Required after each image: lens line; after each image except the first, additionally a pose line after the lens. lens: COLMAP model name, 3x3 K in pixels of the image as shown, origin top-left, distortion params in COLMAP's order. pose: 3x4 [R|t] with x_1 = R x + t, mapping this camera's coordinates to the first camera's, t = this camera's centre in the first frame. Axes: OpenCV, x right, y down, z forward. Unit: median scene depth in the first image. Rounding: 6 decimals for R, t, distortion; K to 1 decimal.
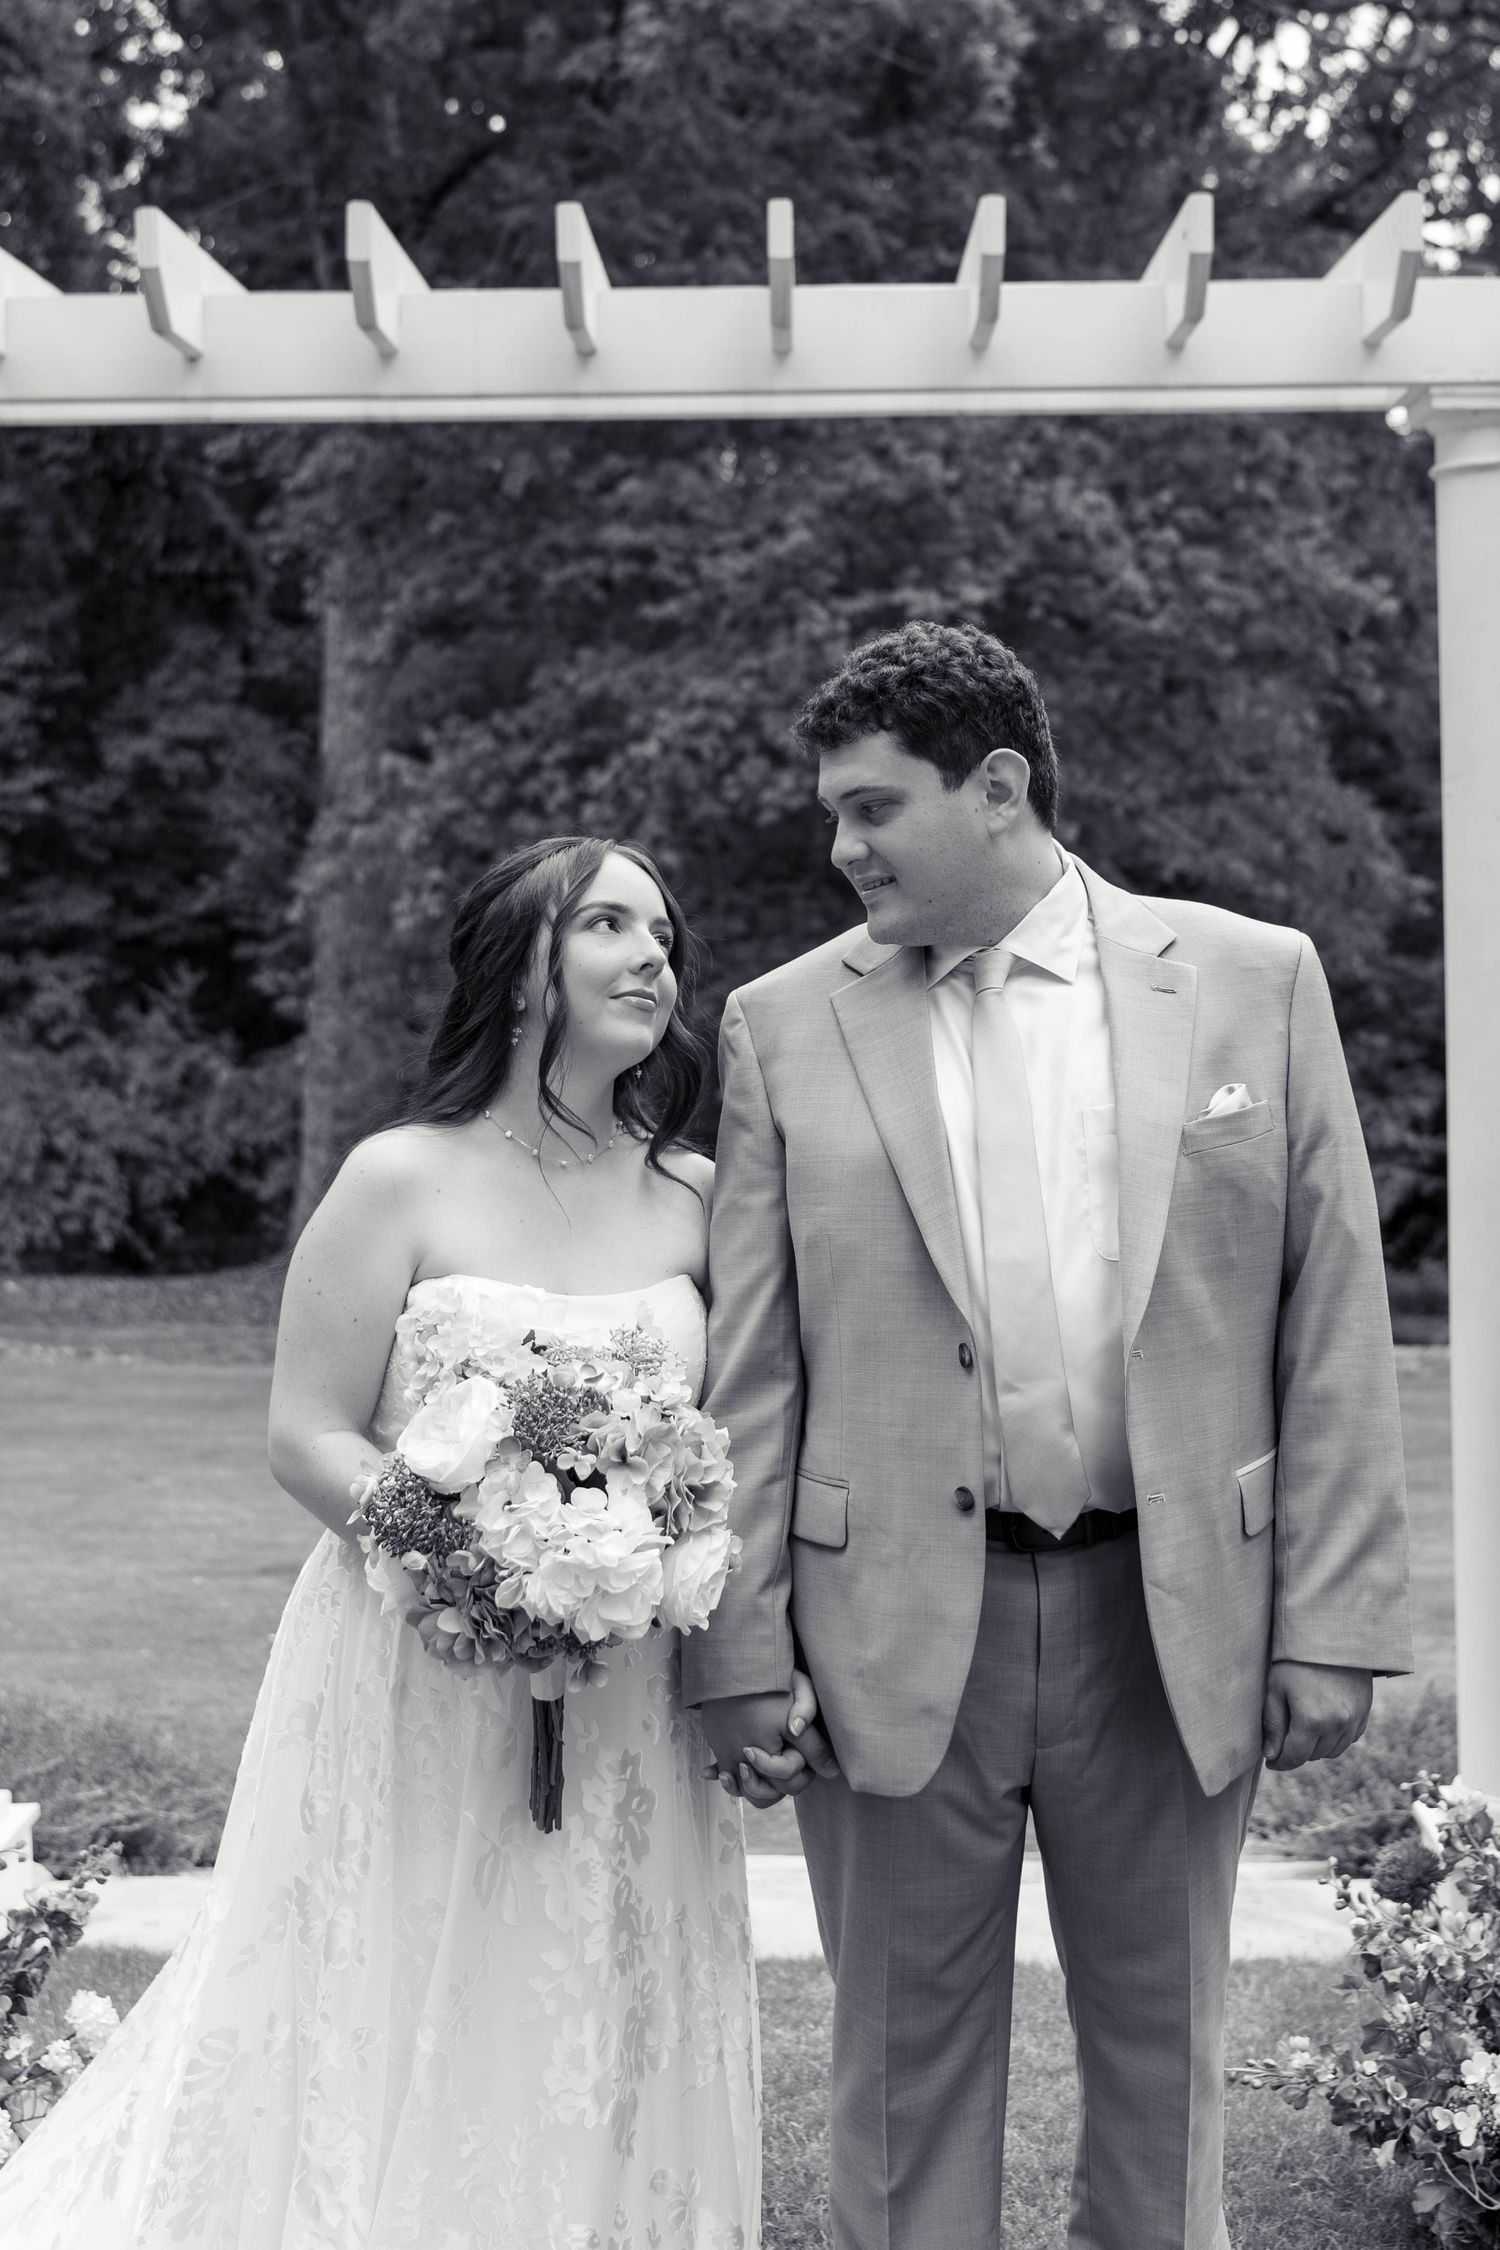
lens RADIAL K [[2005.1, 0, 750.0], [0, 2005.1, 1125.0], [0, 0, 1]] dist [-0.307478, -0.003341]
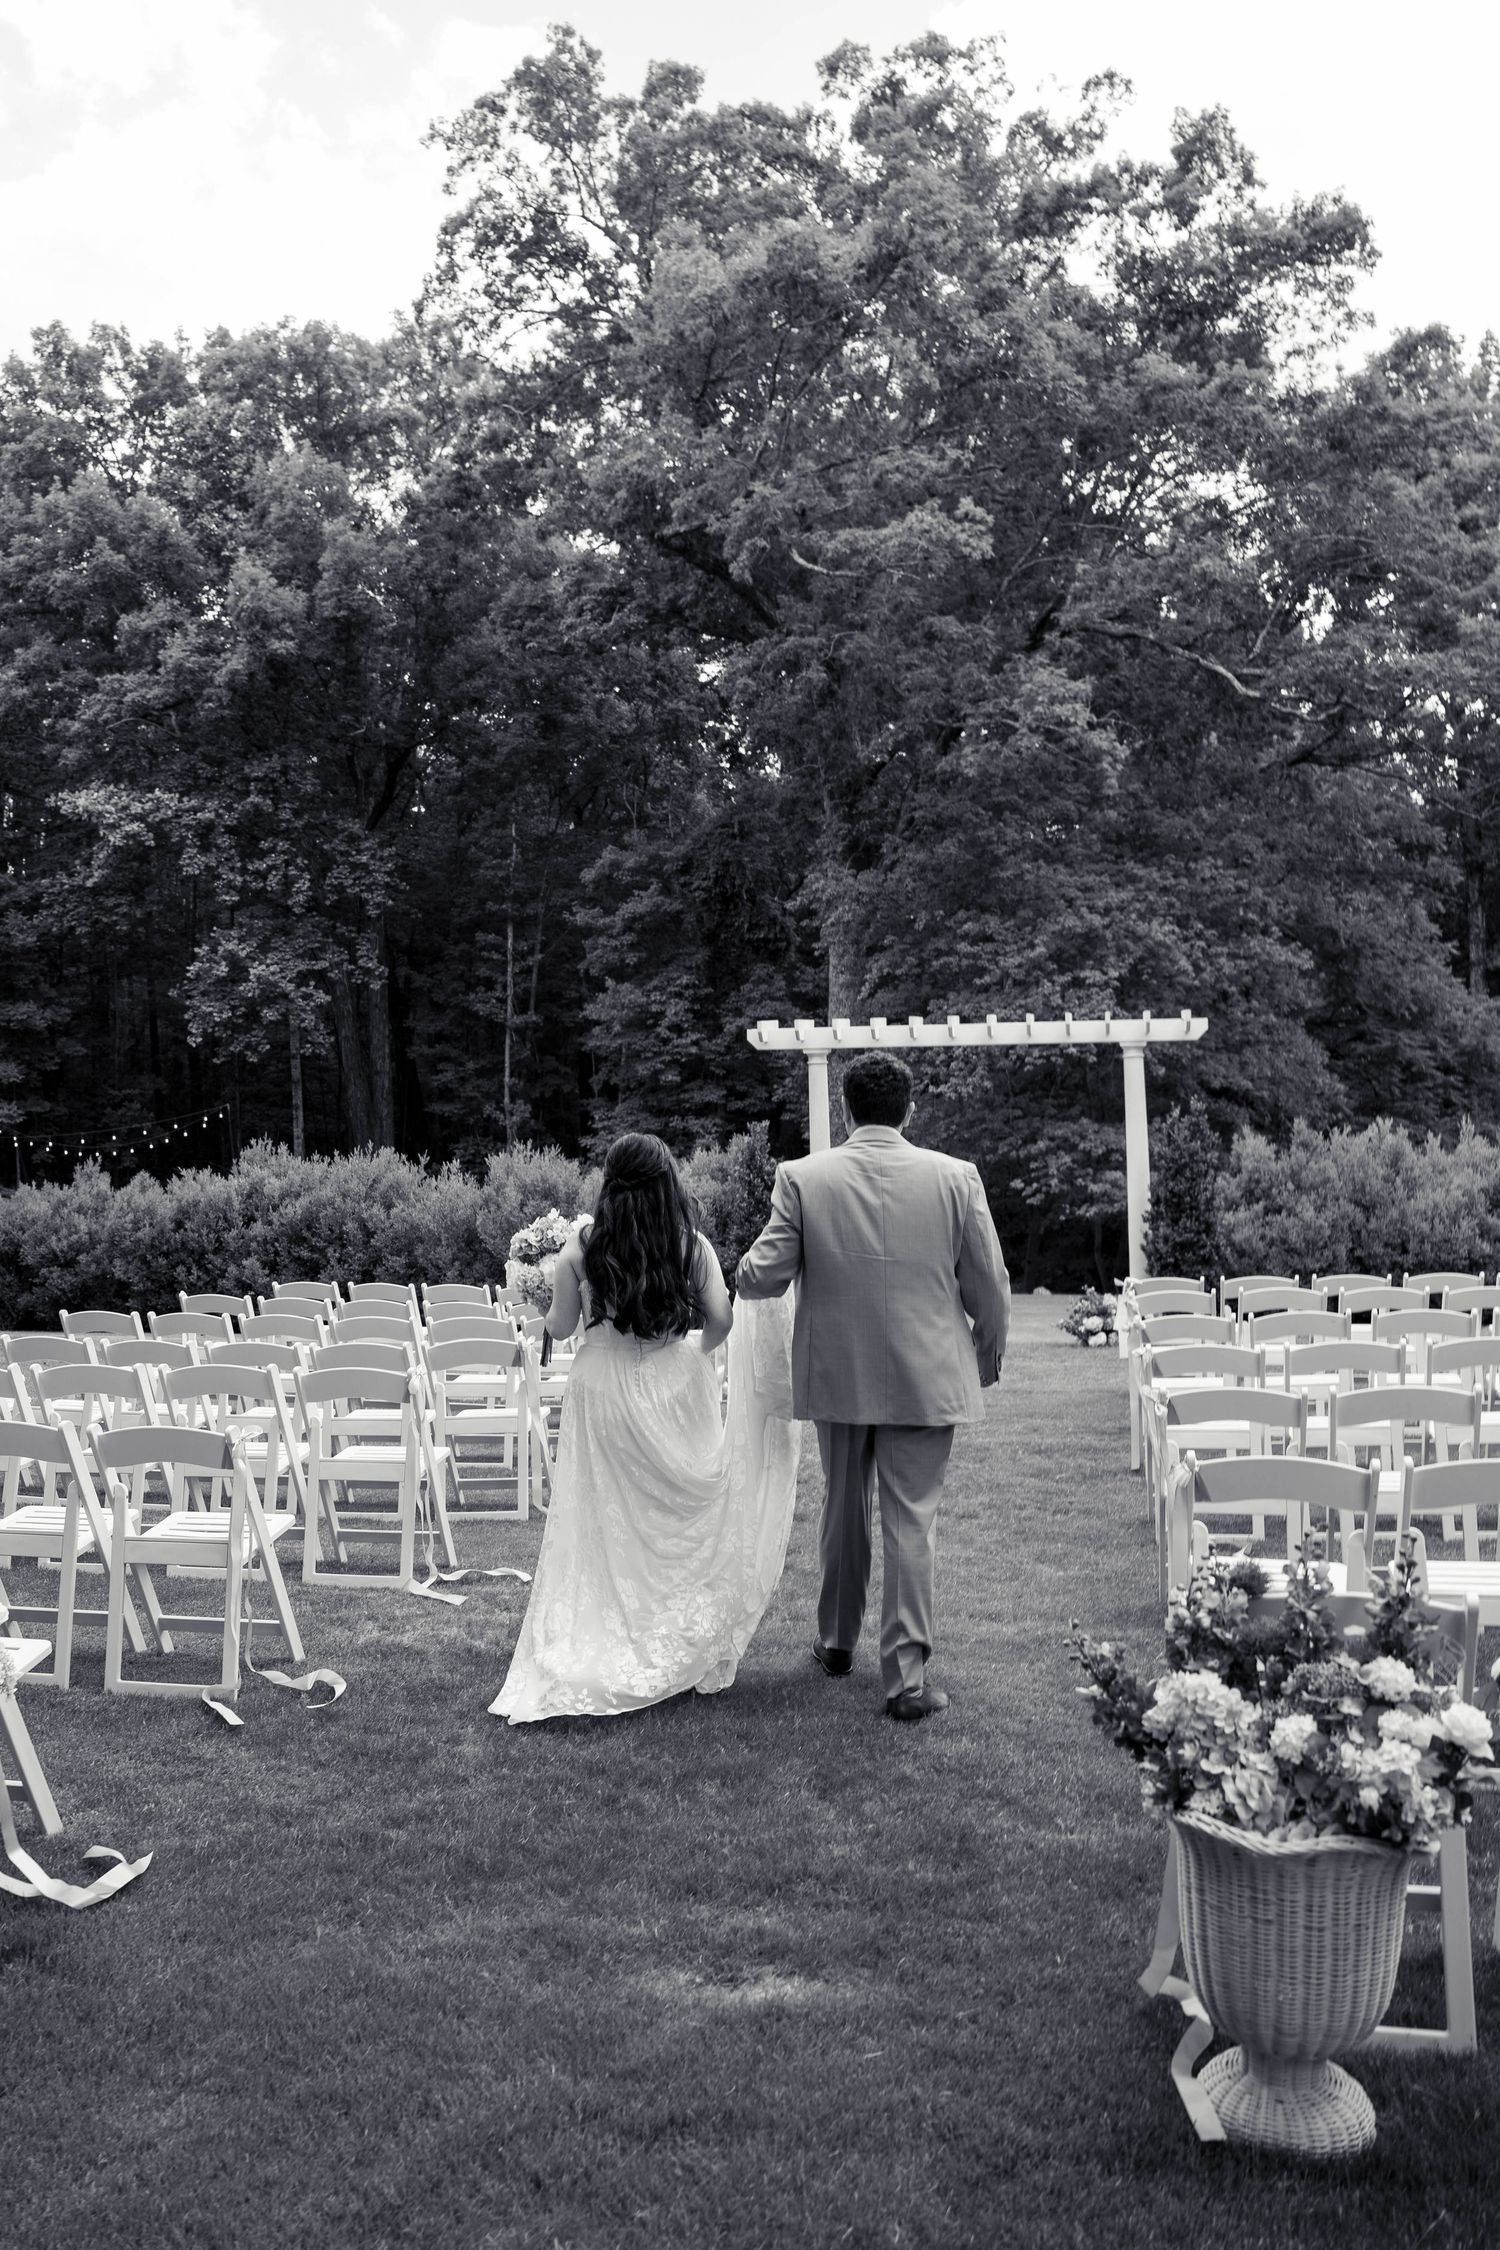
lens RADIAL K [[1537.4, 0, 750.0], [0, 1537.4, 1125.0], [0, 0, 1]] dist [0.000388, 0.000090]
pose [[0.979385, -0.001123, -0.201999, 0.055431], [-0.011526, 0.998045, -0.061433, 0.031755], [0.201673, 0.062495, 0.977457, -0.878395]]
